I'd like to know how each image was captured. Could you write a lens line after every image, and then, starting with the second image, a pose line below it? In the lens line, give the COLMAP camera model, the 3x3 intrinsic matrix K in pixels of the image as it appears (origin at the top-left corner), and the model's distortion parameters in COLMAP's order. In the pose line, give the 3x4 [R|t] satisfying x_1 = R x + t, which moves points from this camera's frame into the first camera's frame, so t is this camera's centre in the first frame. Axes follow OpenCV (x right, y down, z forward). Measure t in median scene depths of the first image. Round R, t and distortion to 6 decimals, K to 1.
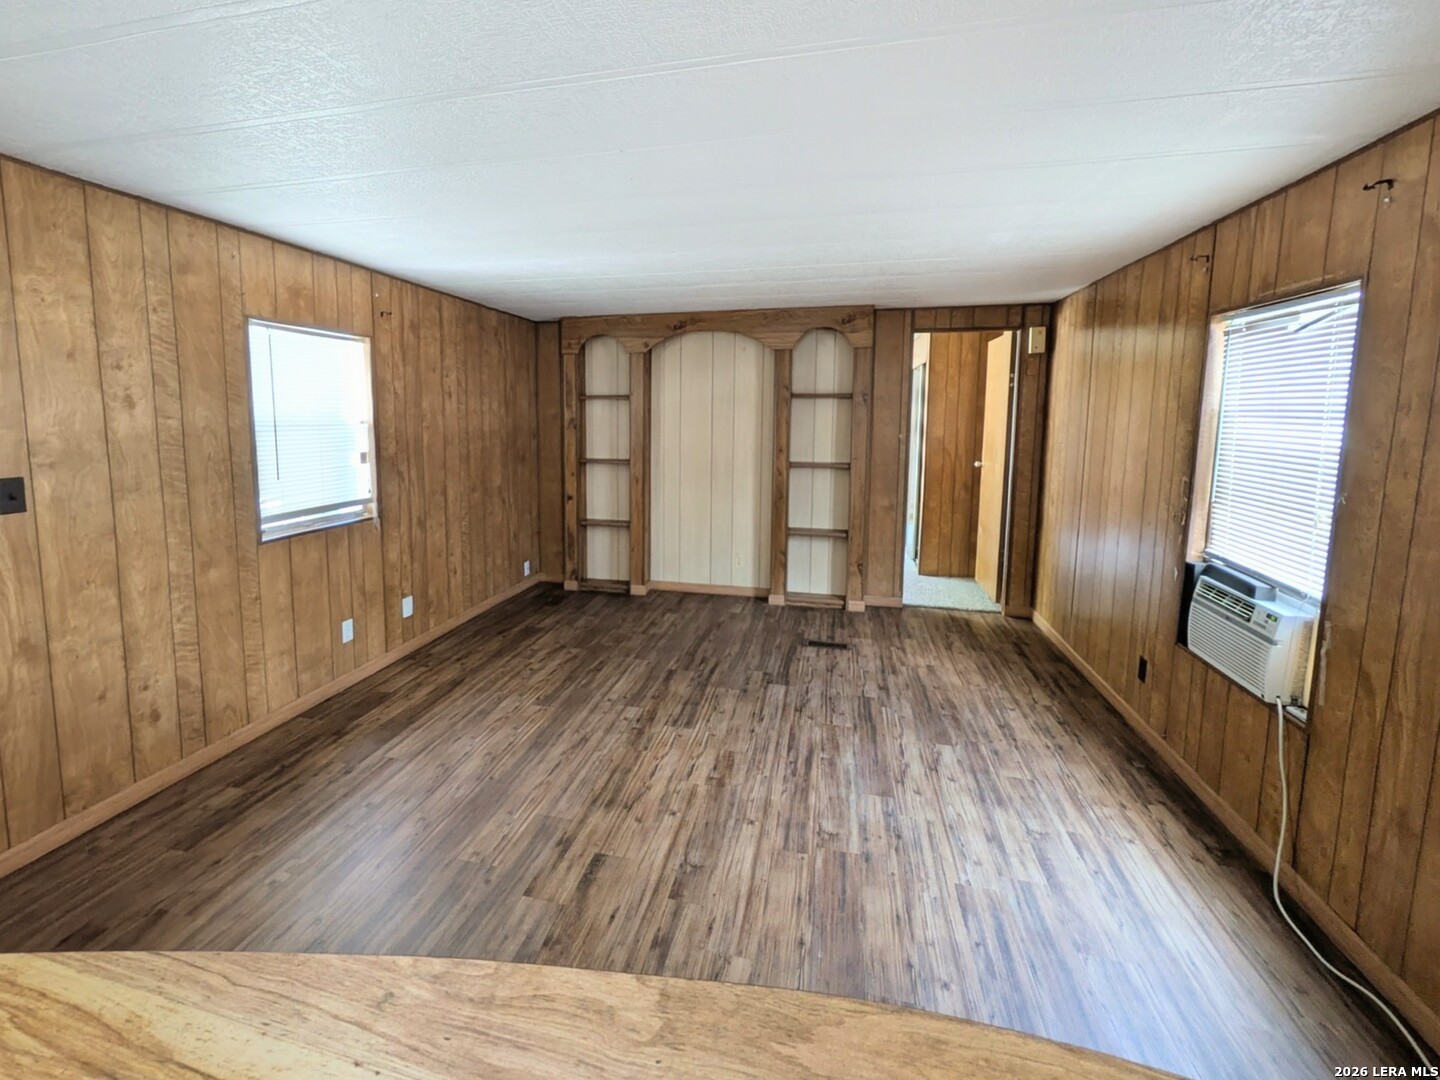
lens RADIAL K [[637.1, 0, 675.3], [0, 637.1, 476.4], [0, 0, 1]] dist [0.004110, -0.001125]
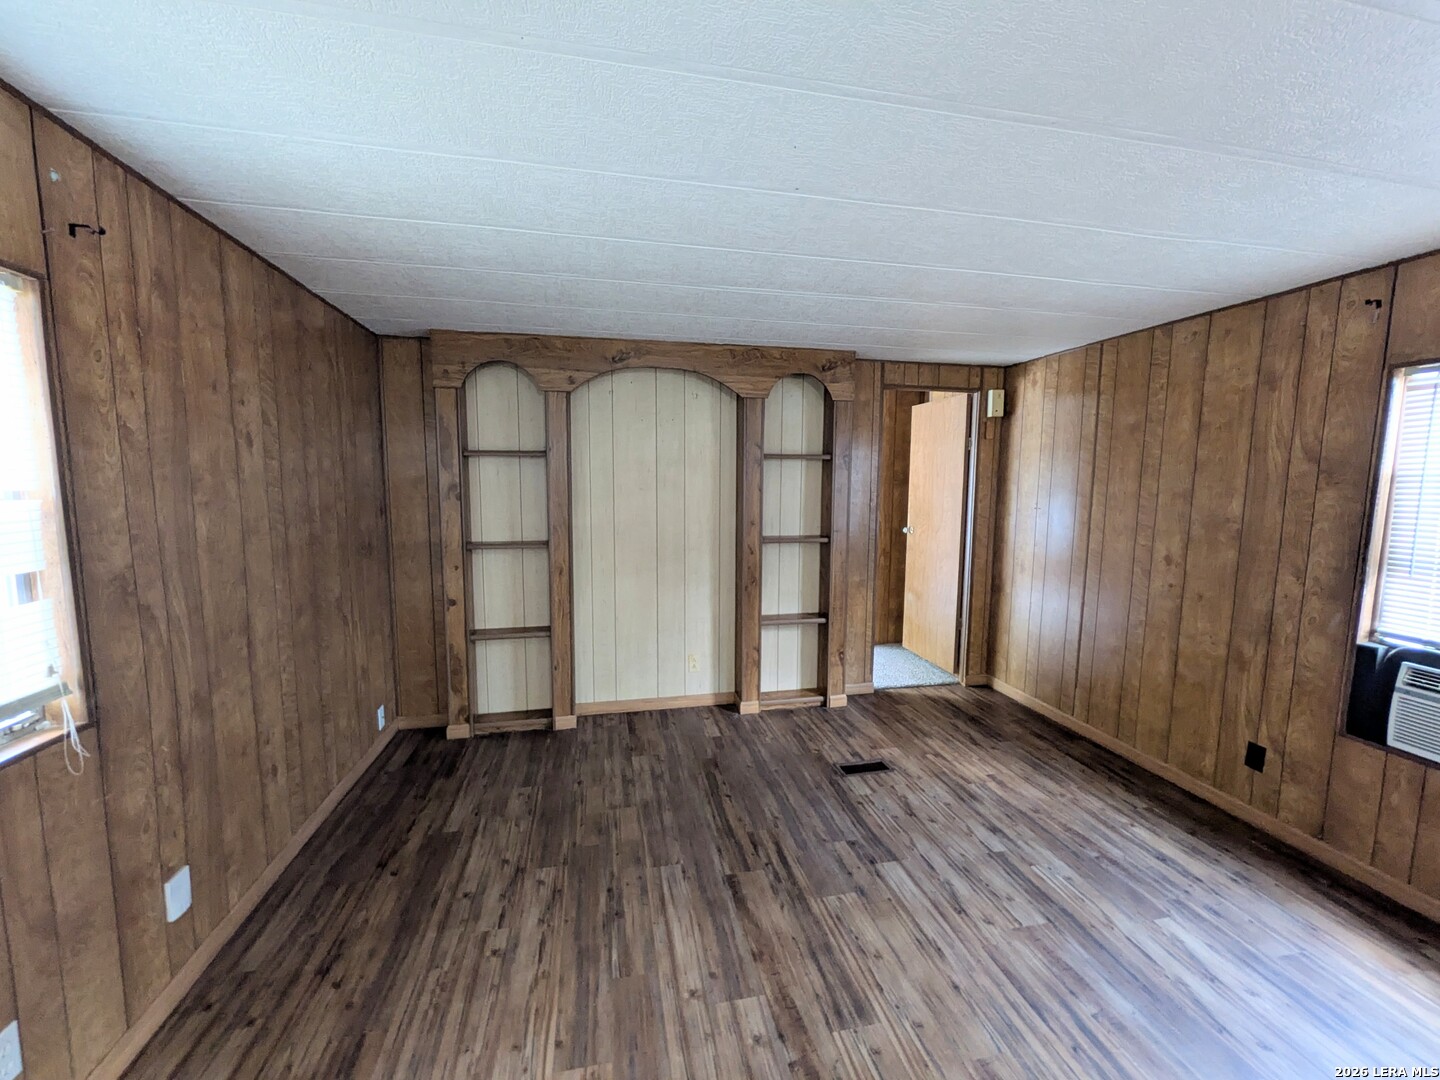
lens RADIAL K [[571.5, 0, 713.6], [0, 571.5, 537.8], [0, 0, 1]] dist [0.001447, -0.000290]
pose [[0.898990, -0.042746, 0.435877, -0.232459], [0.040874, 0.999071, 0.013677, -0.041262], [-0.436057, 0.005520, 0.899902, 0.441100]]
